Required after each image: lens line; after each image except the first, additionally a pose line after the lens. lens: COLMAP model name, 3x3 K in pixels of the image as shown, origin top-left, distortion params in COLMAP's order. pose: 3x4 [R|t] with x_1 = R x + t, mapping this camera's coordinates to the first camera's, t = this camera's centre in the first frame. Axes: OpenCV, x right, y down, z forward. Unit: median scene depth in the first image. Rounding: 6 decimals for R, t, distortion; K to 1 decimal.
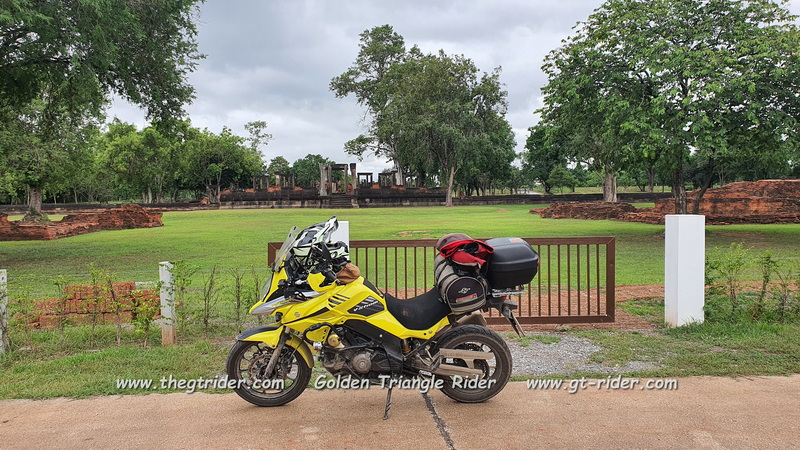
lens RADIAL K [[606.5, 0, 404.2], [0, 606.5, 226.8], [0, 0, 1]] dist [-0.012686, -0.007288]
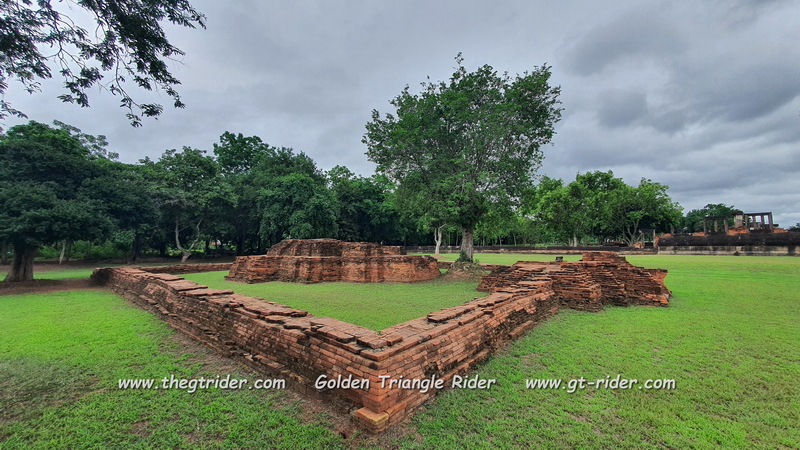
lens RADIAL K [[320.0, 0, 395.4], [0, 320.0, 224.2], [0, 0, 1]] dist [-0.012731, -0.000650]
pose [[0.653949, -0.037002, -0.755633, -0.192468], [-0.042157, 0.995469, -0.085230, -0.015852], [0.755363, 0.087591, 0.649426, 0.359327]]
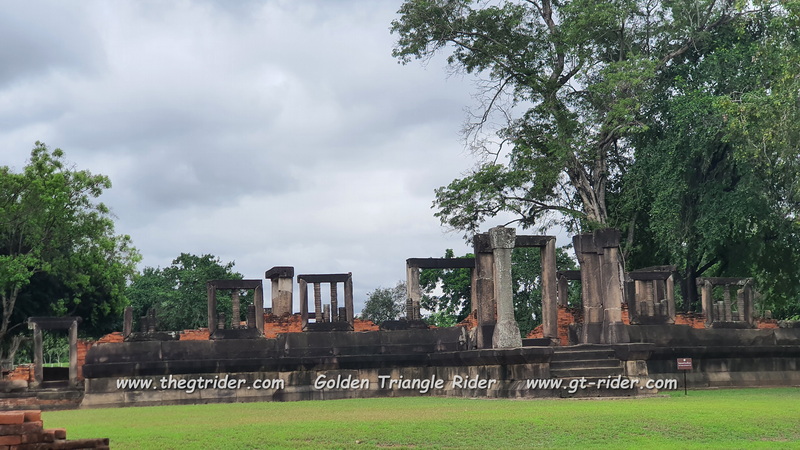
lens RADIAL K [[1183.9, 0, 400.4], [0, 1183.9, 229.9], [0, 0, 1]] dist [0.120459, 0.000000]
pose [[0.992359, 0.001755, 0.123373, -0.225695], [0.018100, 0.987011, -0.159633, -0.018887], [-0.122050, 0.160646, 0.979437, 0.447890]]
